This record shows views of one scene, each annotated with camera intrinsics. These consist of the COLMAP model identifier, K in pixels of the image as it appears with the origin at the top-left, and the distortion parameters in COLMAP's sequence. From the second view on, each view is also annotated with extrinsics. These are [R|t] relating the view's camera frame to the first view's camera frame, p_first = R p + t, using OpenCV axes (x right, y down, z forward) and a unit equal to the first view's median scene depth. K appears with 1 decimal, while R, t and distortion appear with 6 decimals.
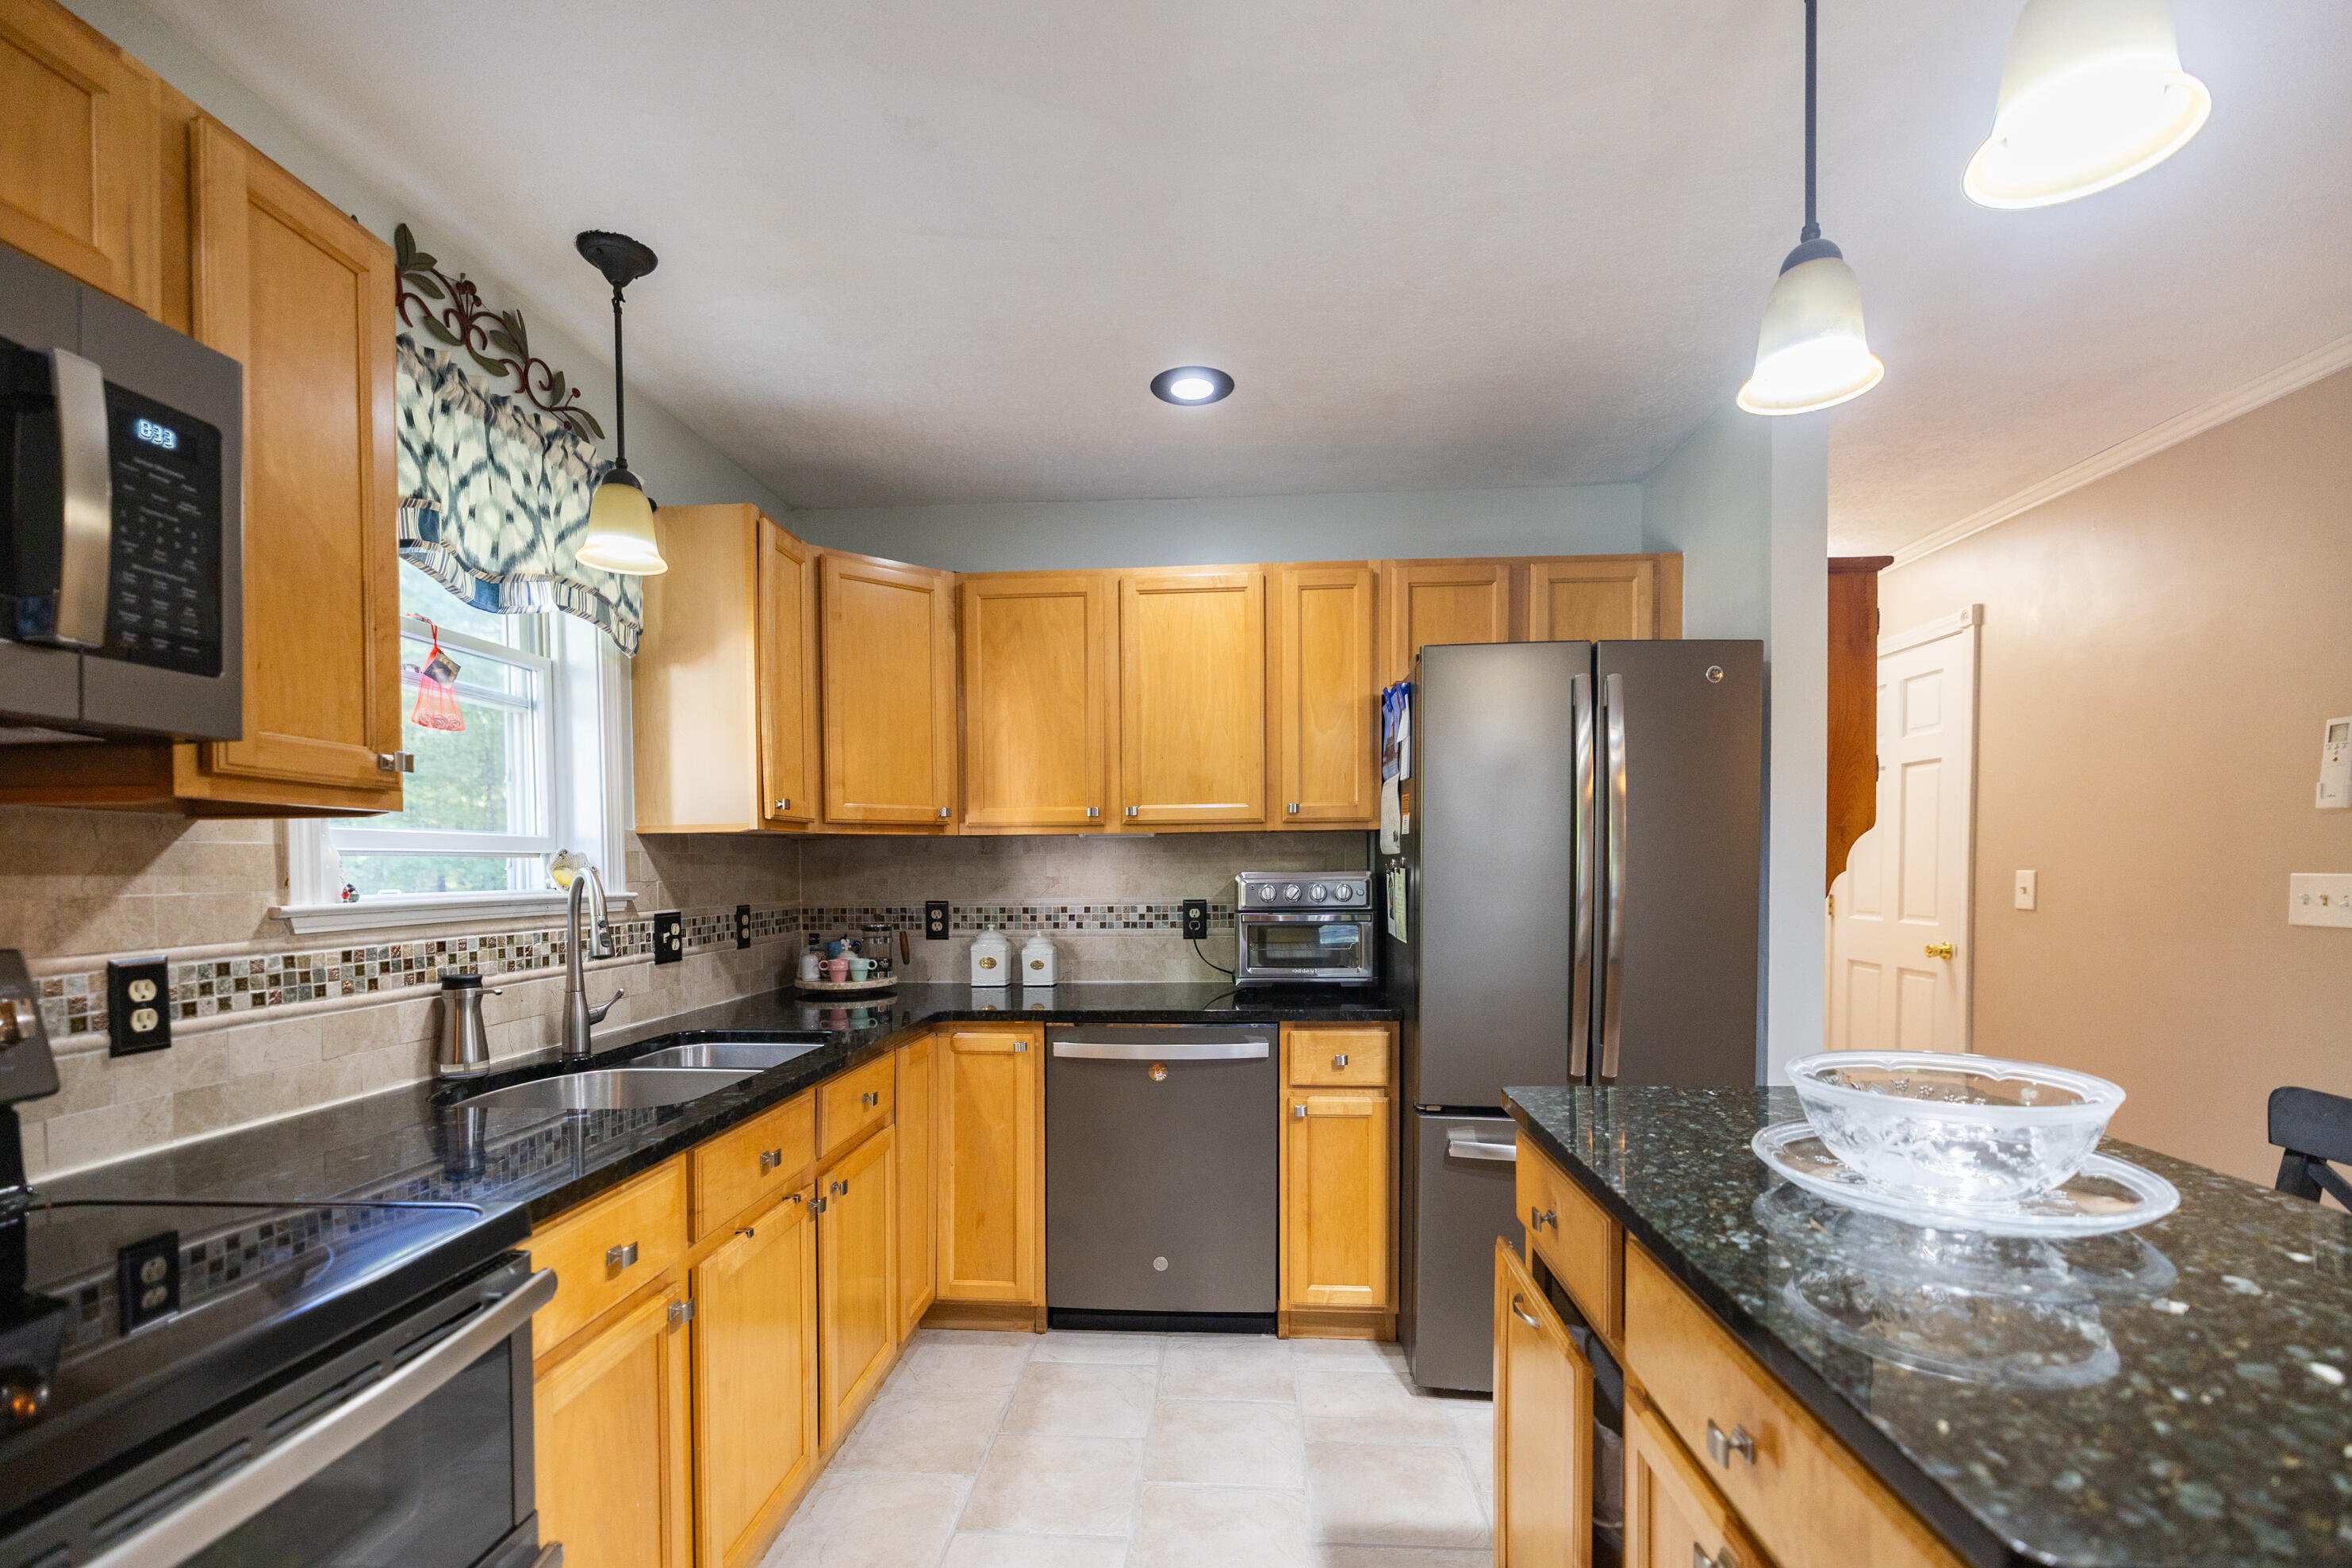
lens RADIAL K [[1024.3, 0, 1152.8], [0, 1024.3, 865.2], [0, 0, 1]] dist [0.004332, -0.000761]
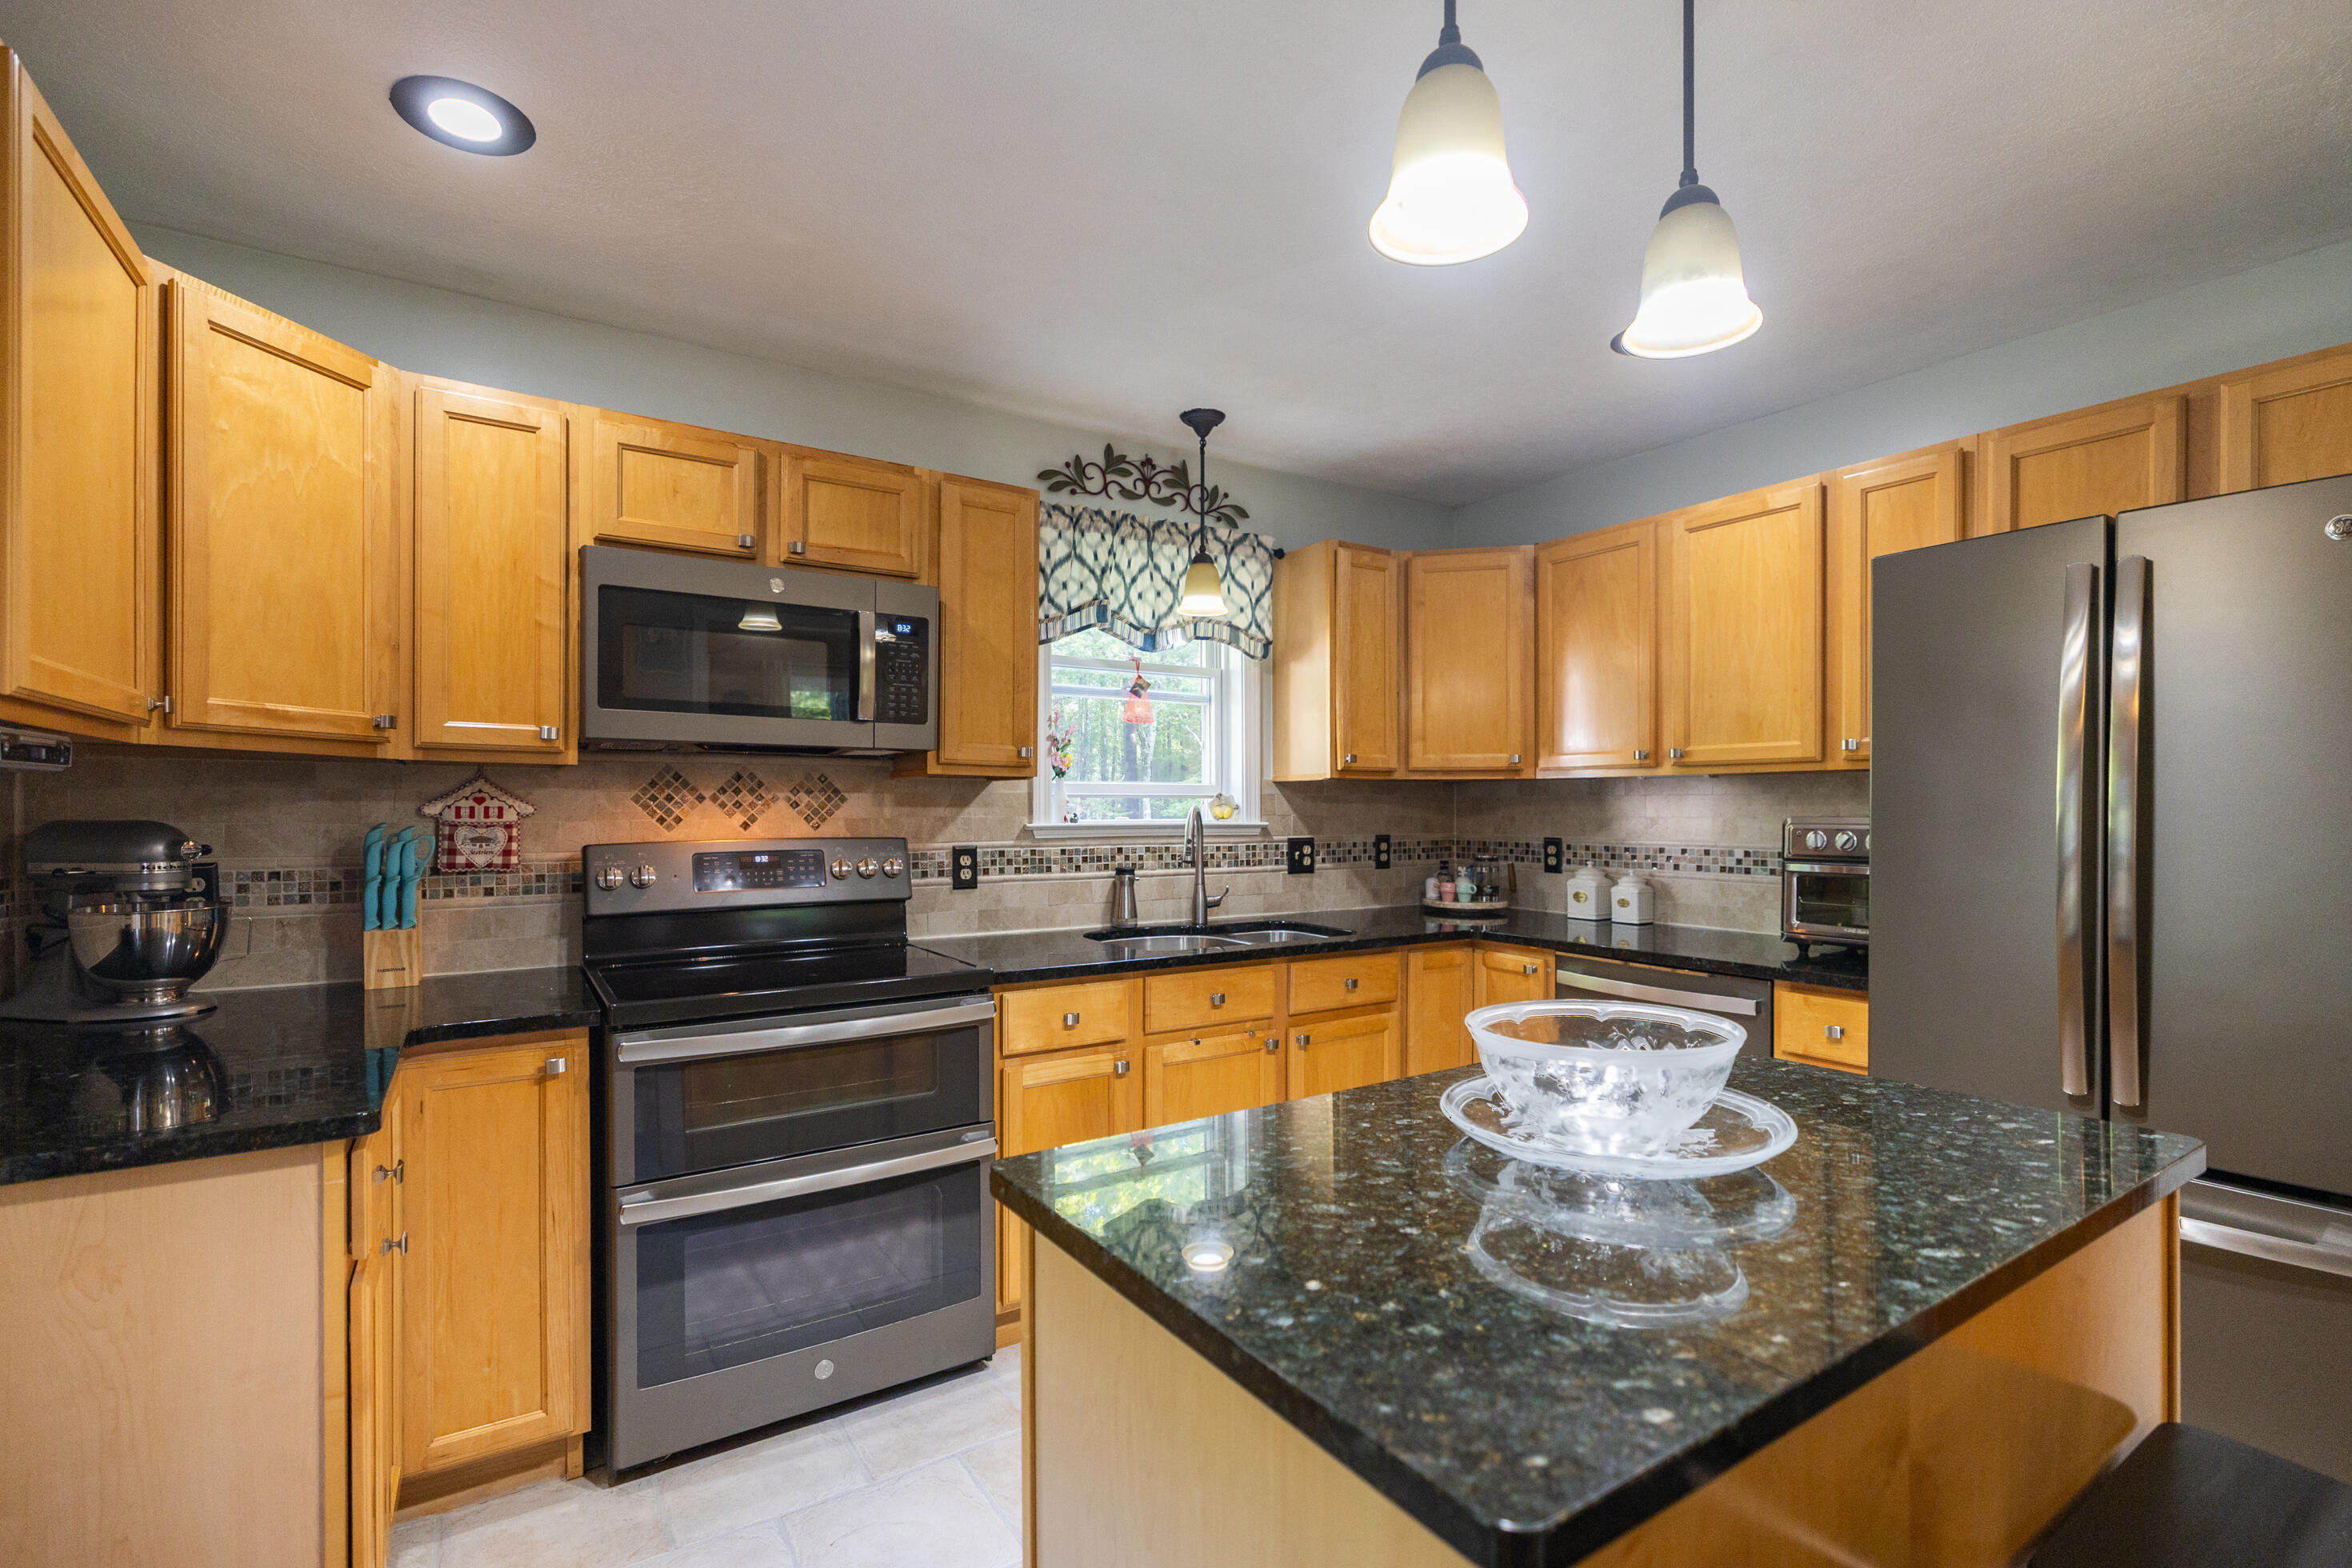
lens RADIAL K [[1024.4, 0, 1173.6], [0, 1024.4, 770.3], [0, 0, 1]] dist [0.004332, -0.000761]
pose [[0.613253, -0.016778, -0.789708, 0.665036], [-0.005998, 0.999647, -0.025896, -0.010326], [0.789864, 0.020617, 0.612936, 0.008383]]
